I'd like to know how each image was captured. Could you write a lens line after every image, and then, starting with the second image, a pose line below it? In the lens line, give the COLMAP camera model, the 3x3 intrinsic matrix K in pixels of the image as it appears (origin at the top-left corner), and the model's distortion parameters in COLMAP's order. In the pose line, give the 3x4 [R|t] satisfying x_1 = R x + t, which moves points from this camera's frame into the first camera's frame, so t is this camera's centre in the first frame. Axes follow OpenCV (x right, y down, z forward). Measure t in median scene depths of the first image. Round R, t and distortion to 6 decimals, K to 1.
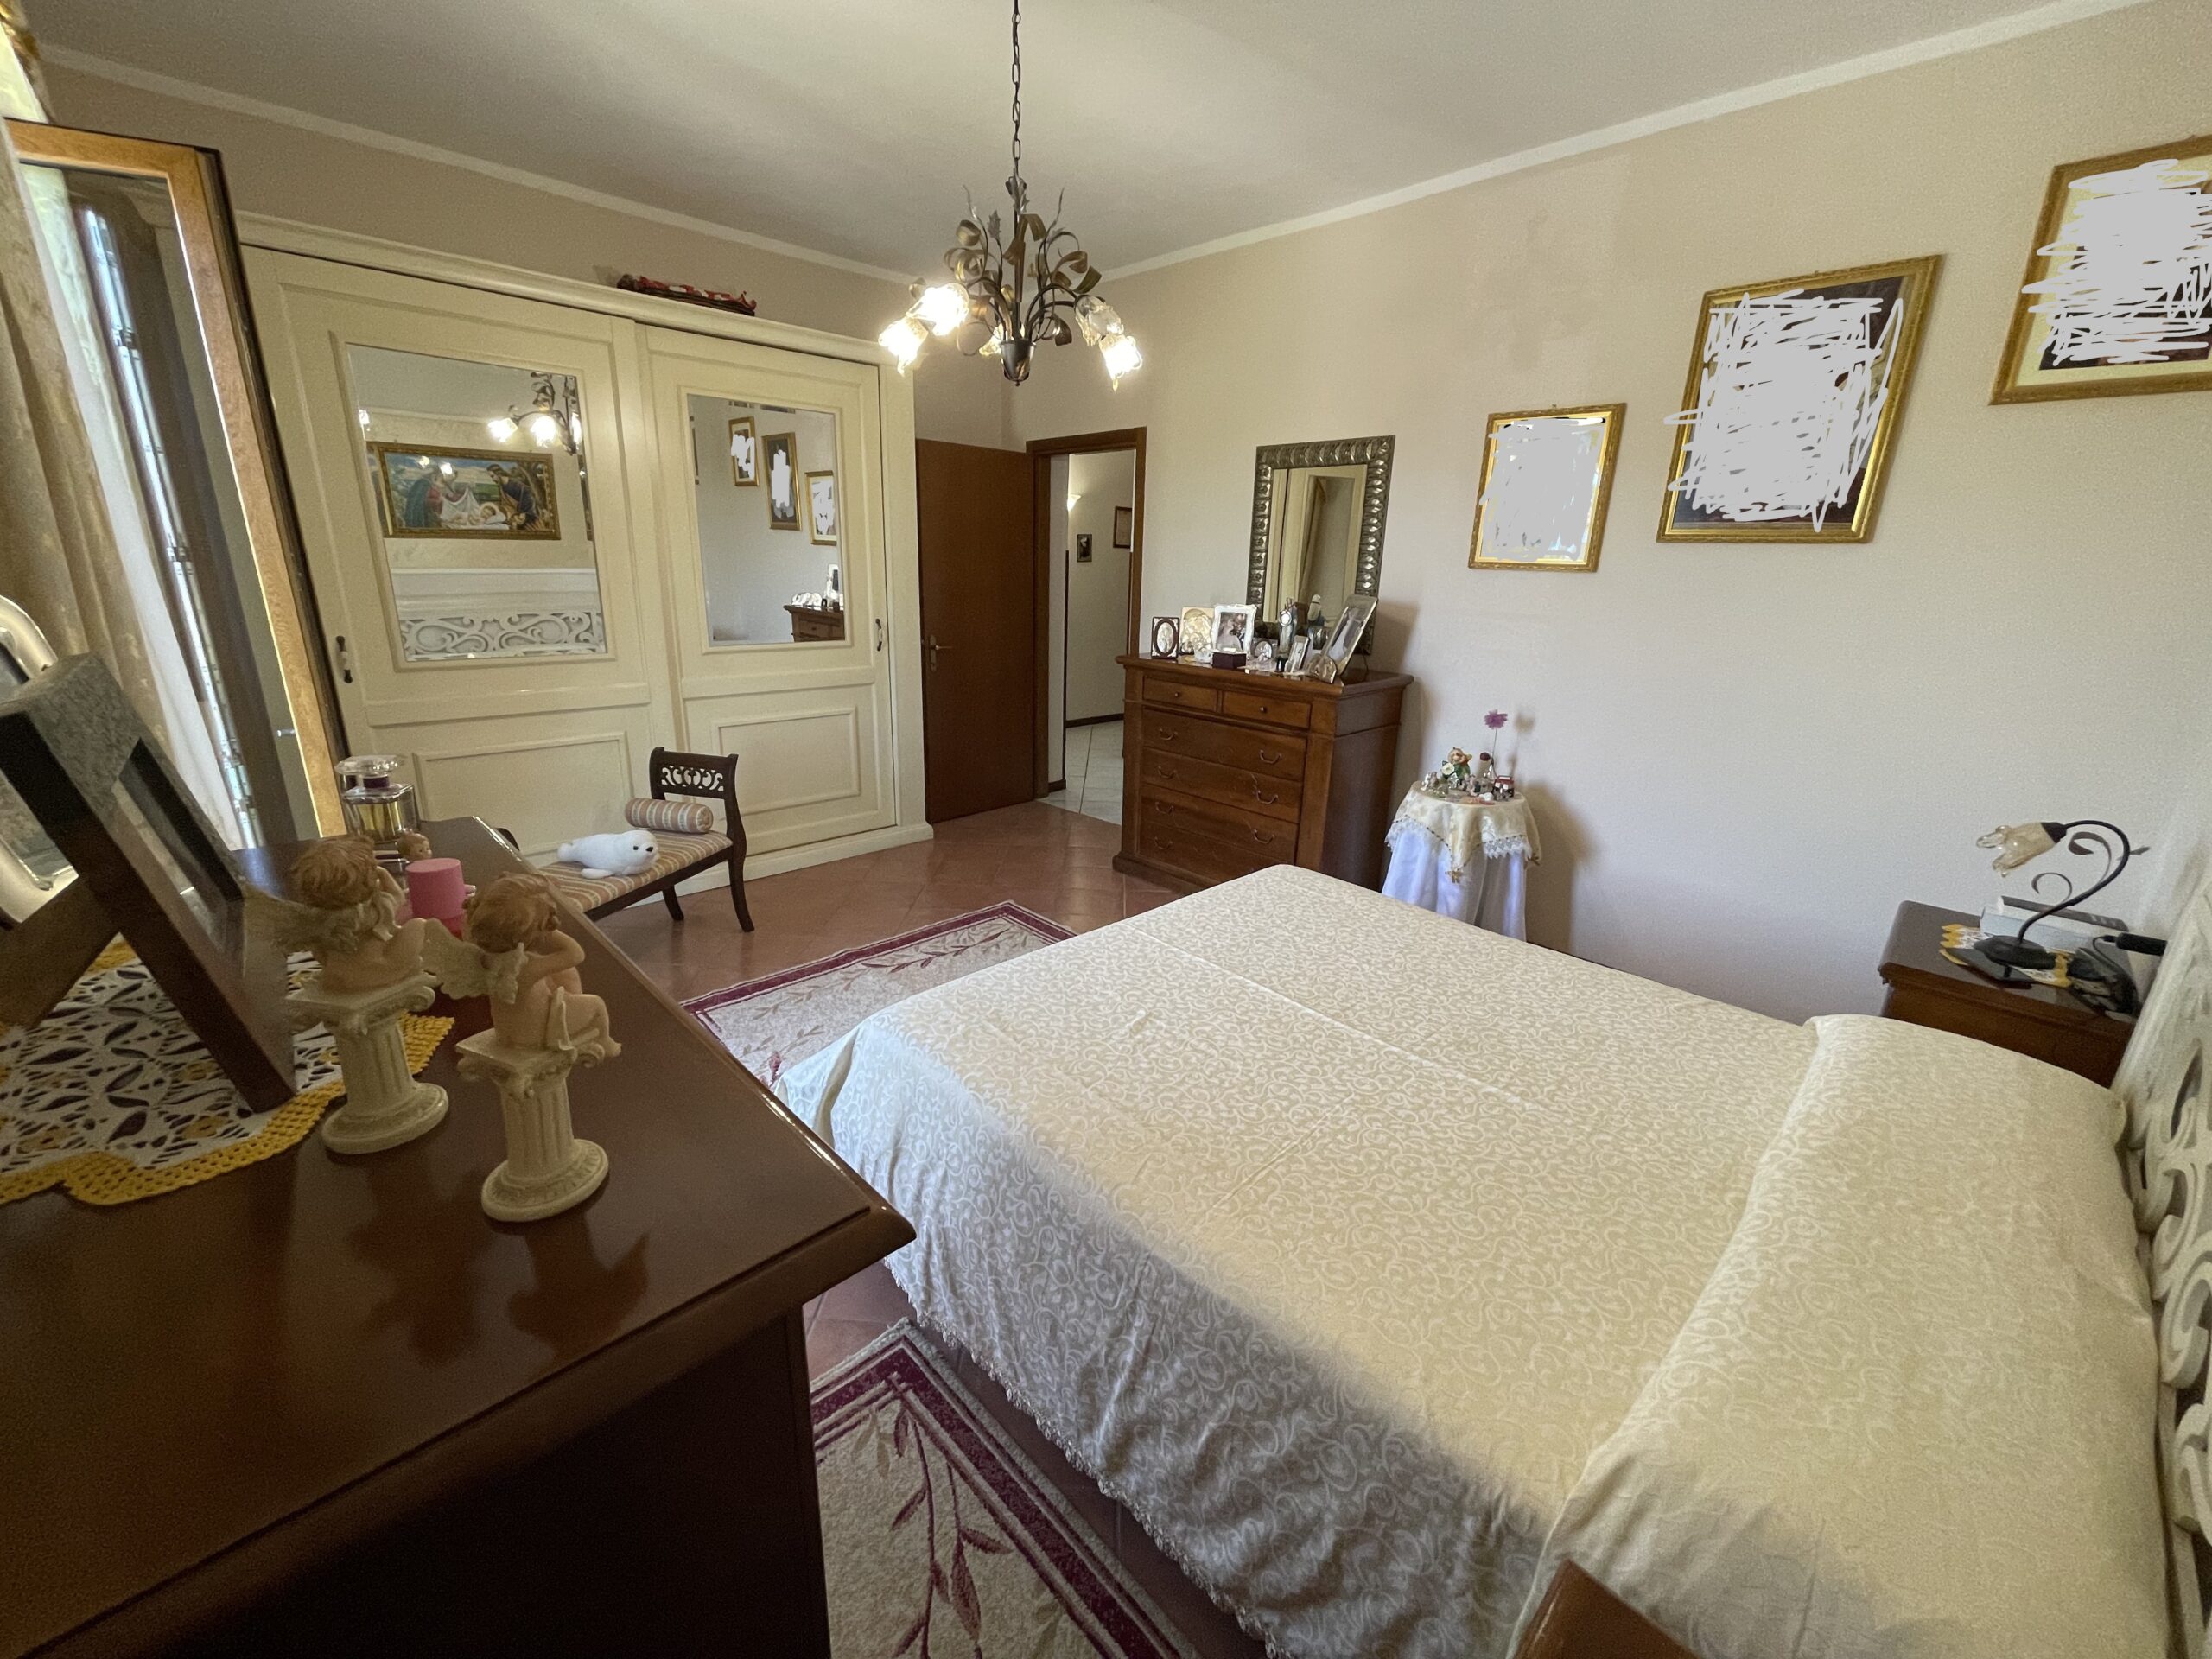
lens RADIAL K [[895.5, 0, 1102.2], [0, 895.5, 823.9], [0, 0, 1]] dist [-0.001895, 0.000603]
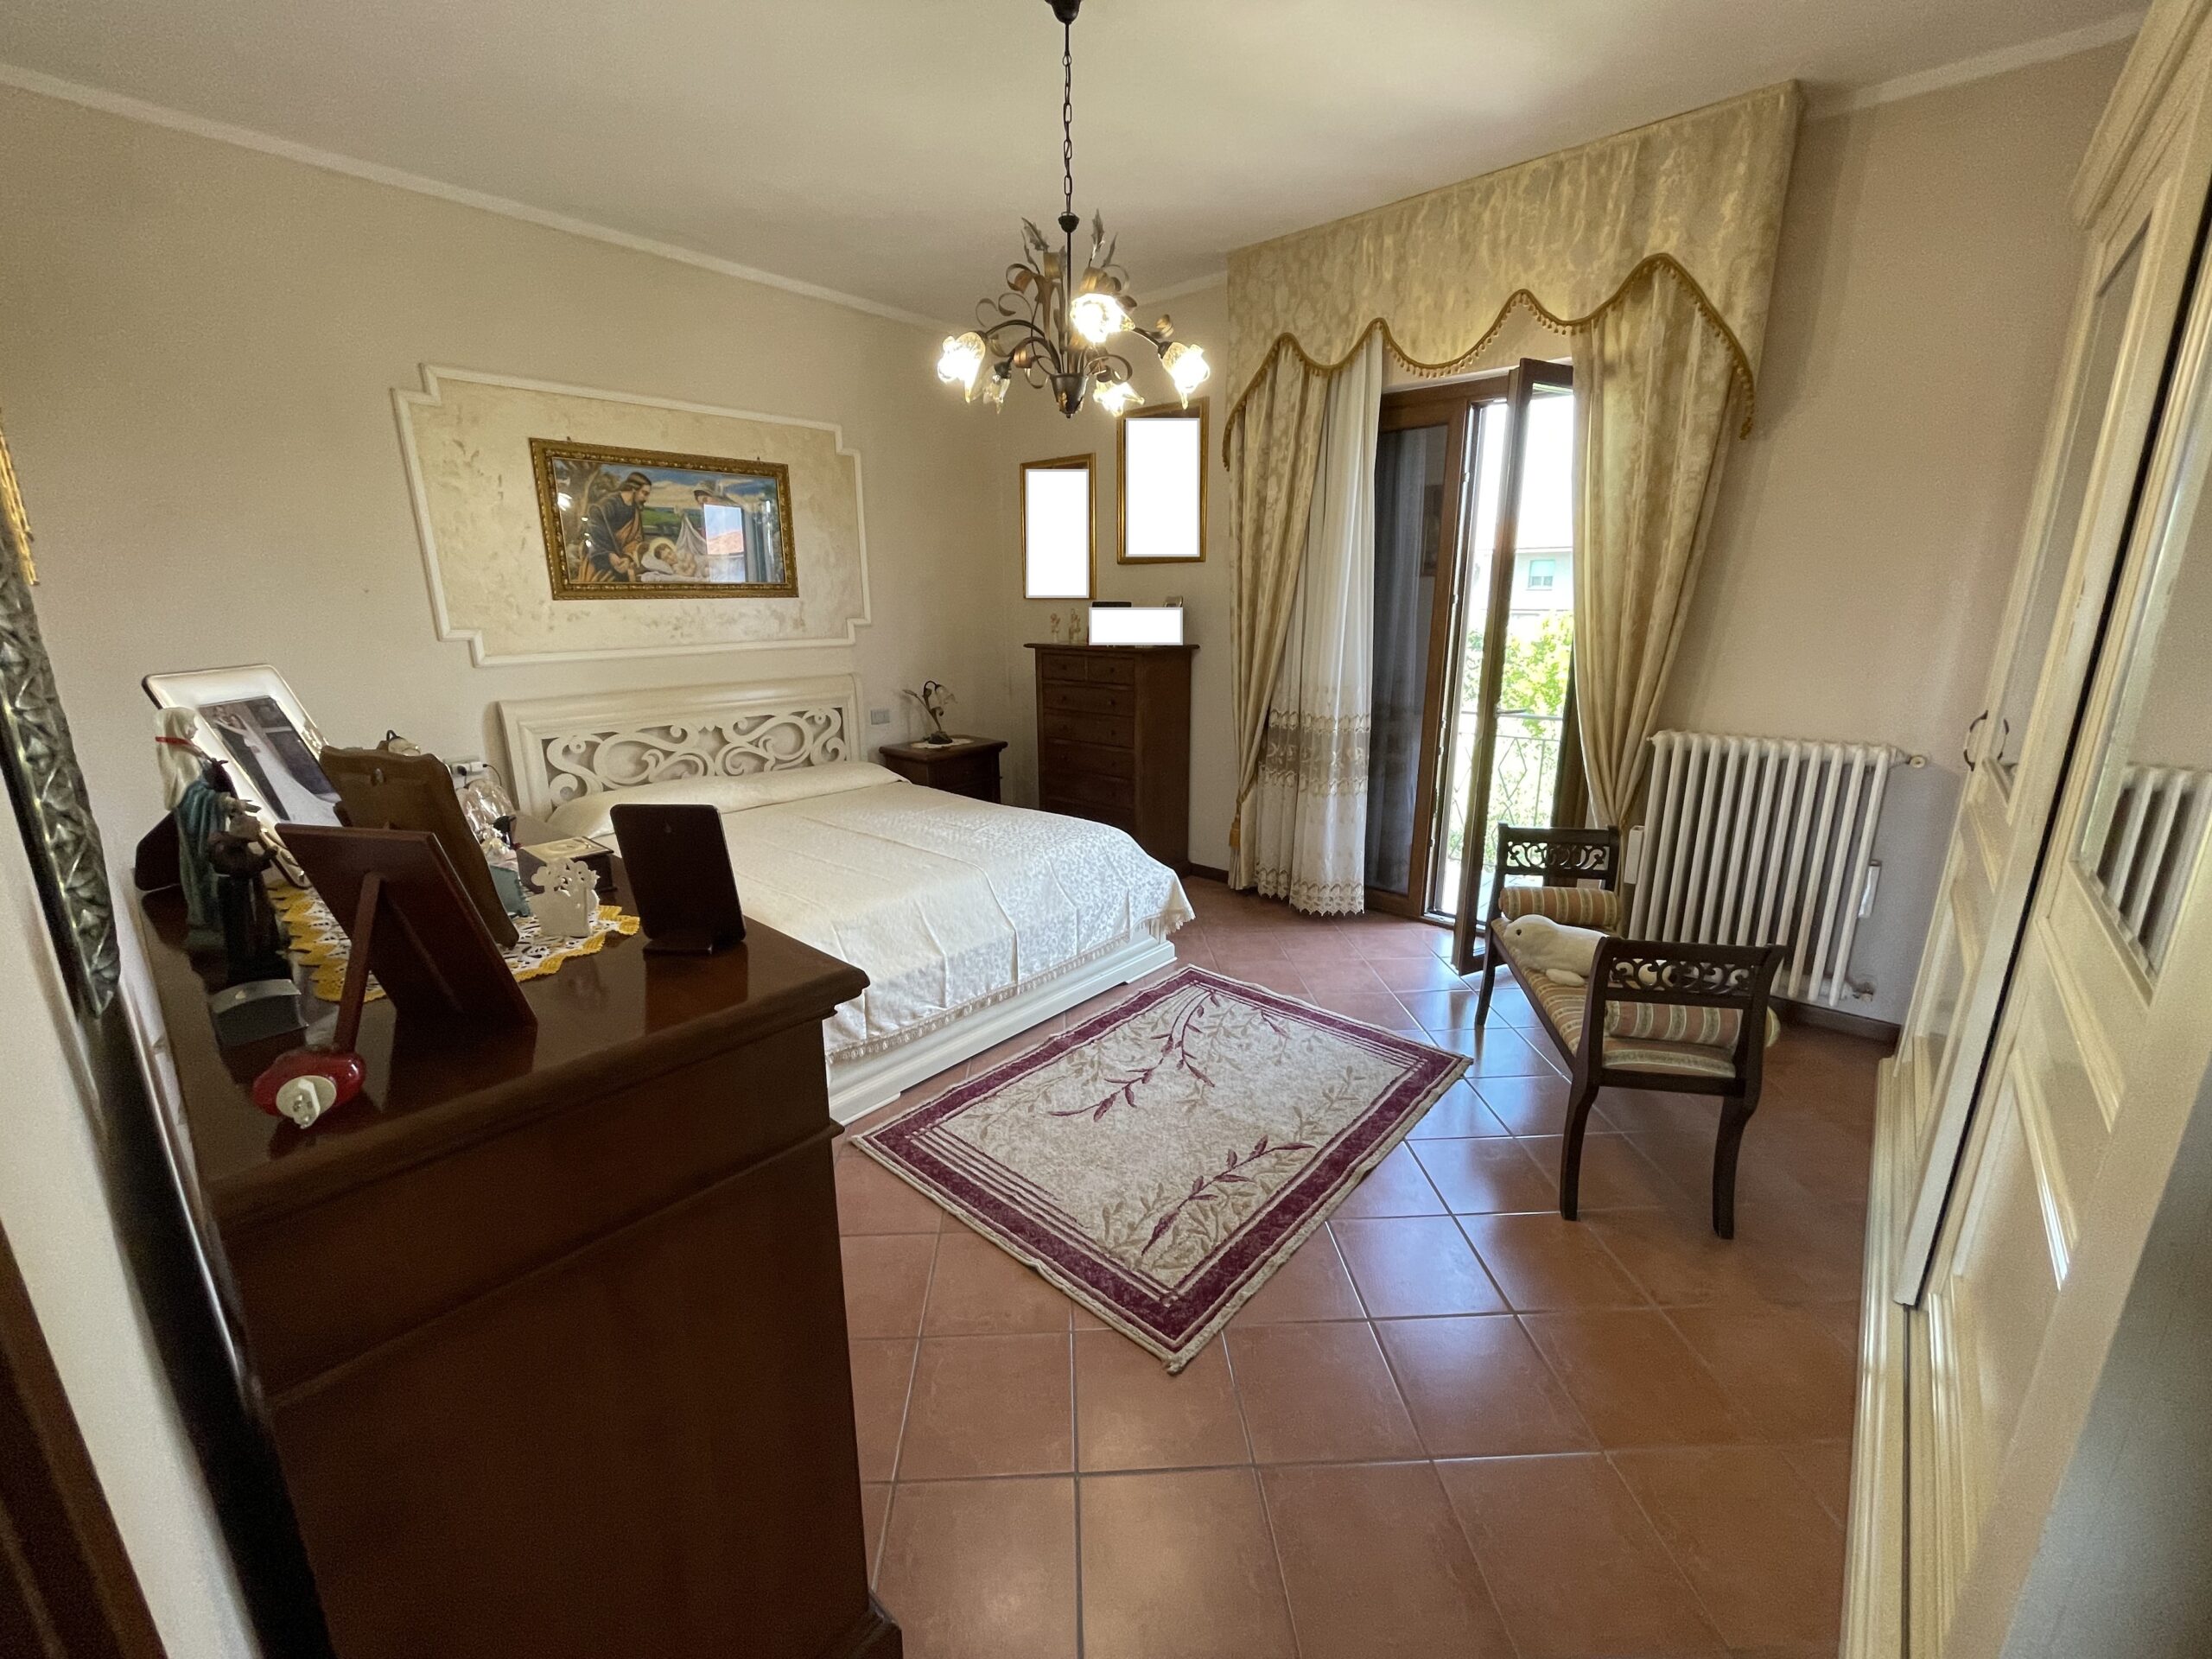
lens RADIAL K [[898.5, 0, 1103.9], [0, 898.5, 821.8], [0, 0, 1]] dist [0.012966, 0.000096]
pose [[-0.996277, 0.002296, -0.086175, -0.028810], [-0.042335, 0.857763, 0.512299, -0.396211], [0.075094, 0.514040, -0.854473, 1.315288]]
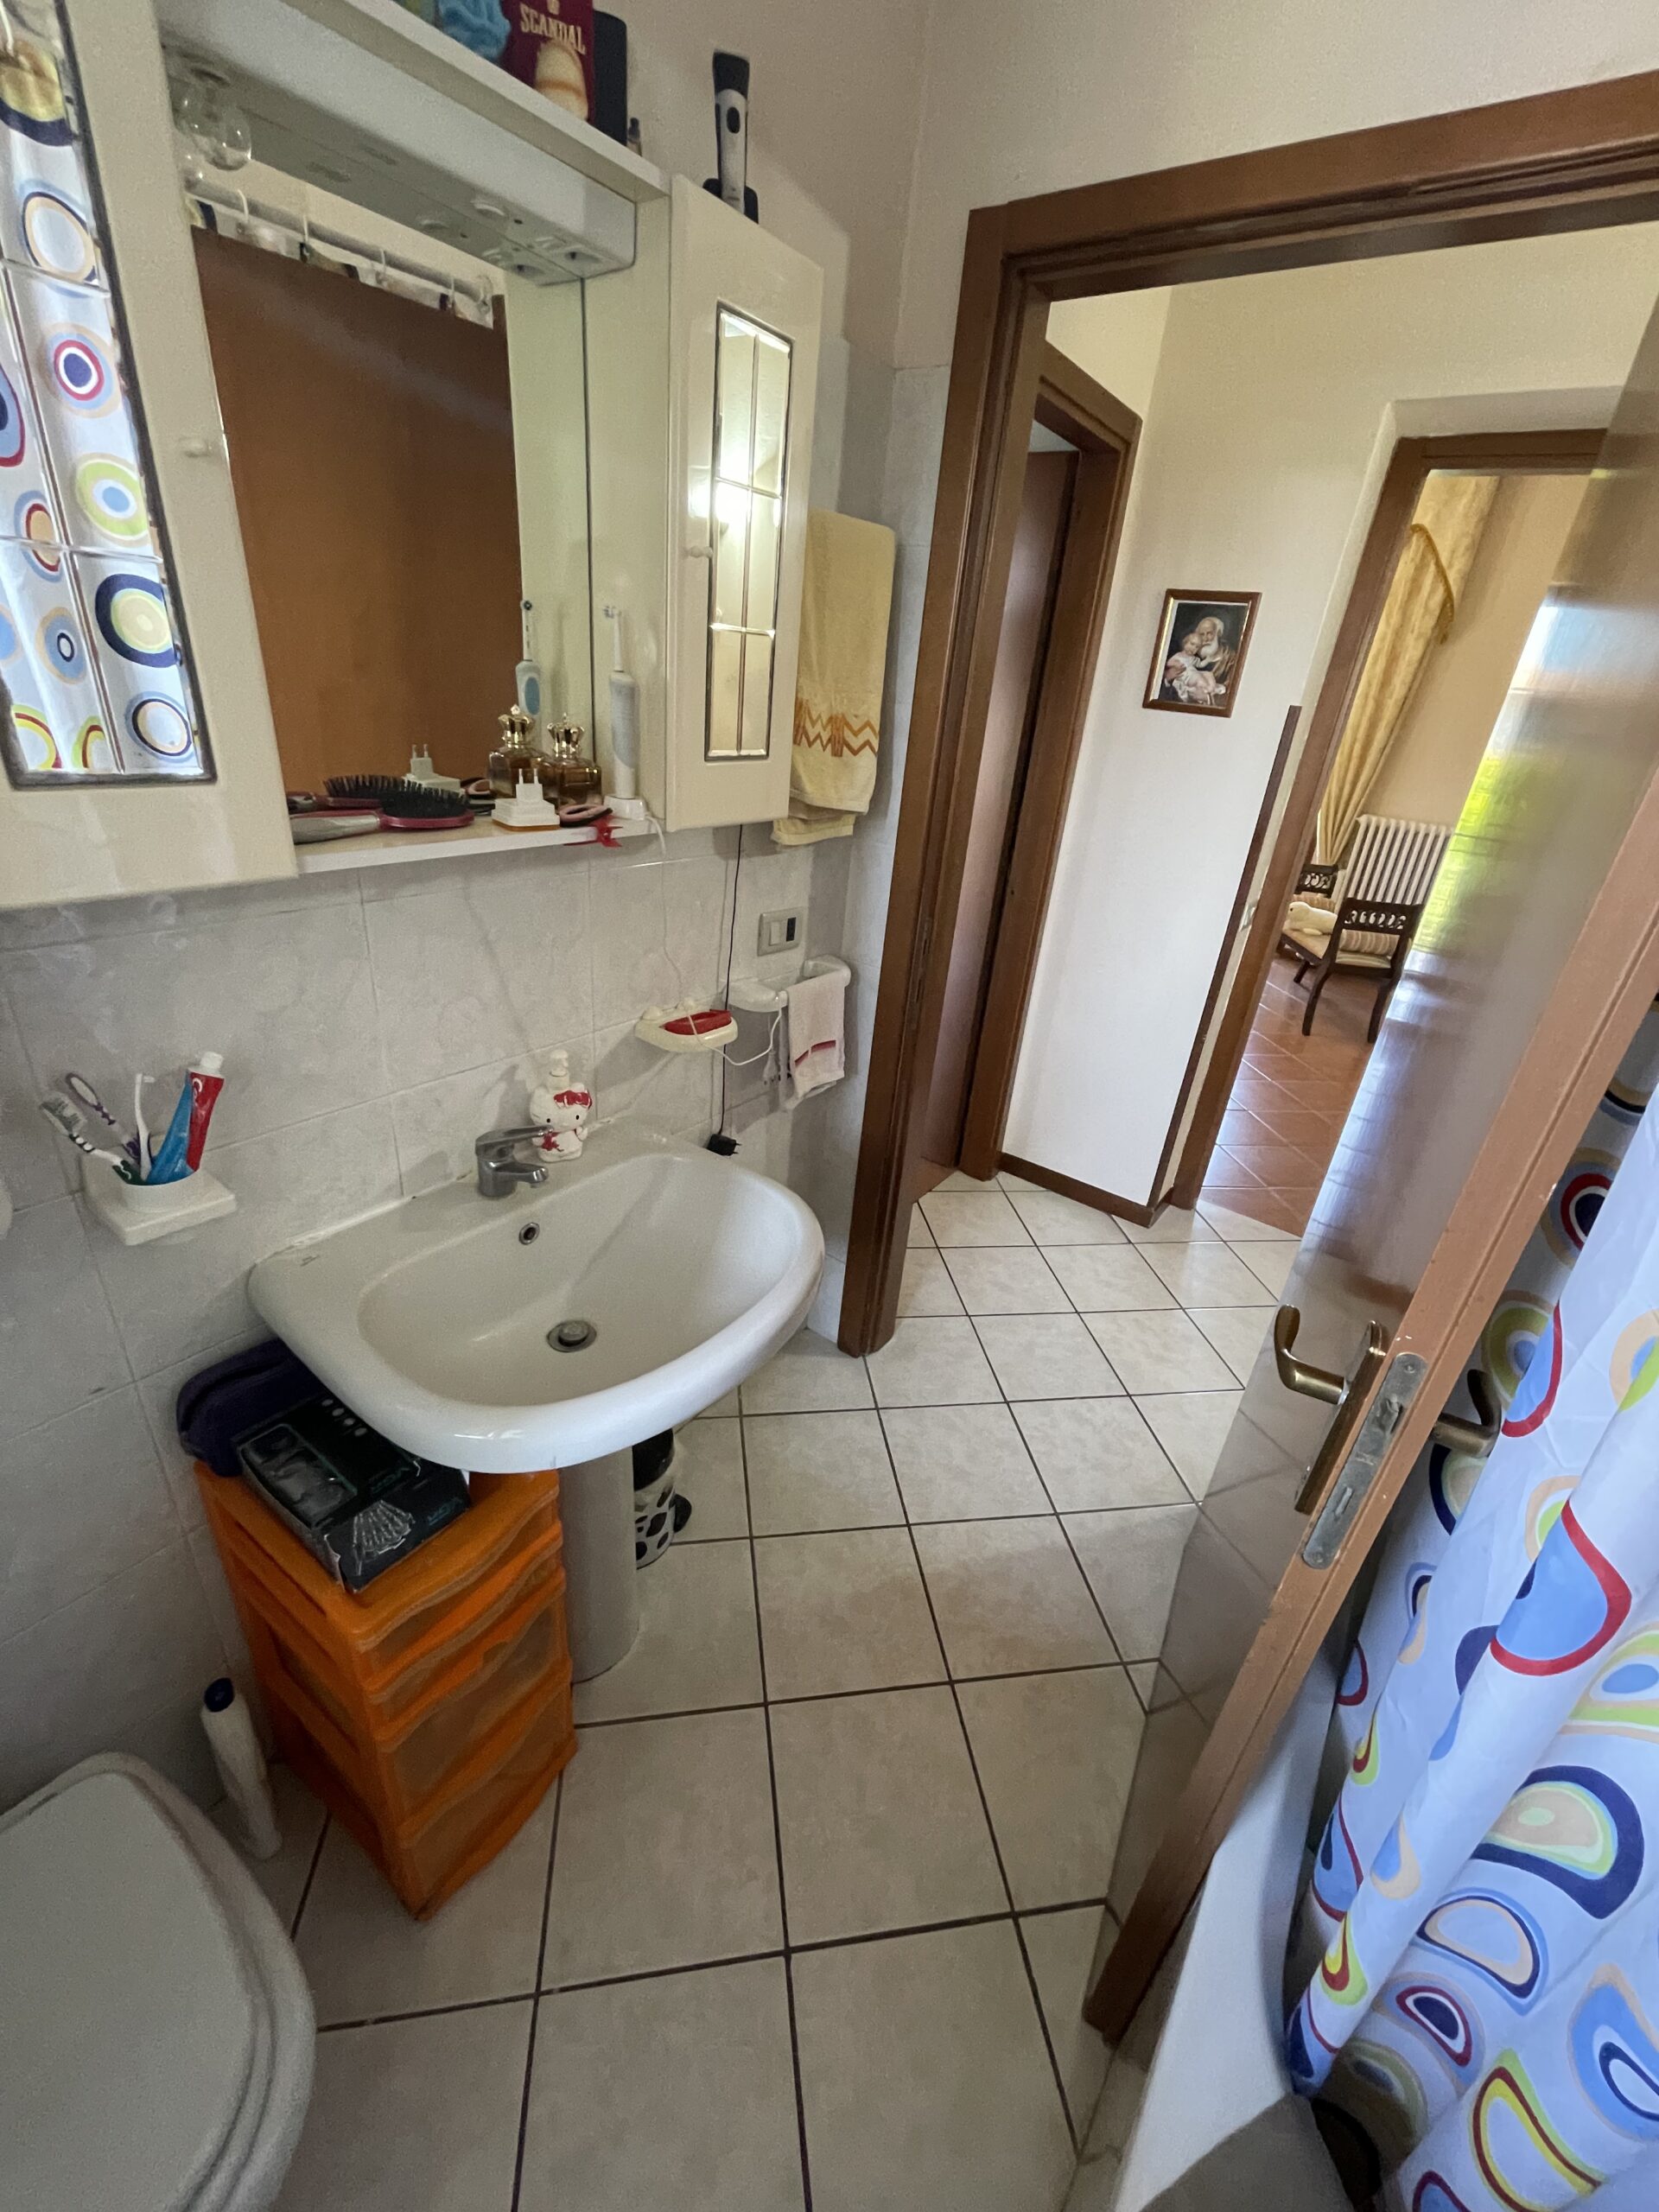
lens RADIAL K [[895.5, 0, 829.5], [0, 895.5, 1106.0], [0, 0, 1]] dist [-0.001895, 0.000603]
pose [[-0.976868, -0.023052, -0.212599, 0.530179], [-0.161605, 0.730669, 0.663330, -0.539717], [0.140049, 0.682343, -0.717492, 1.839174]]
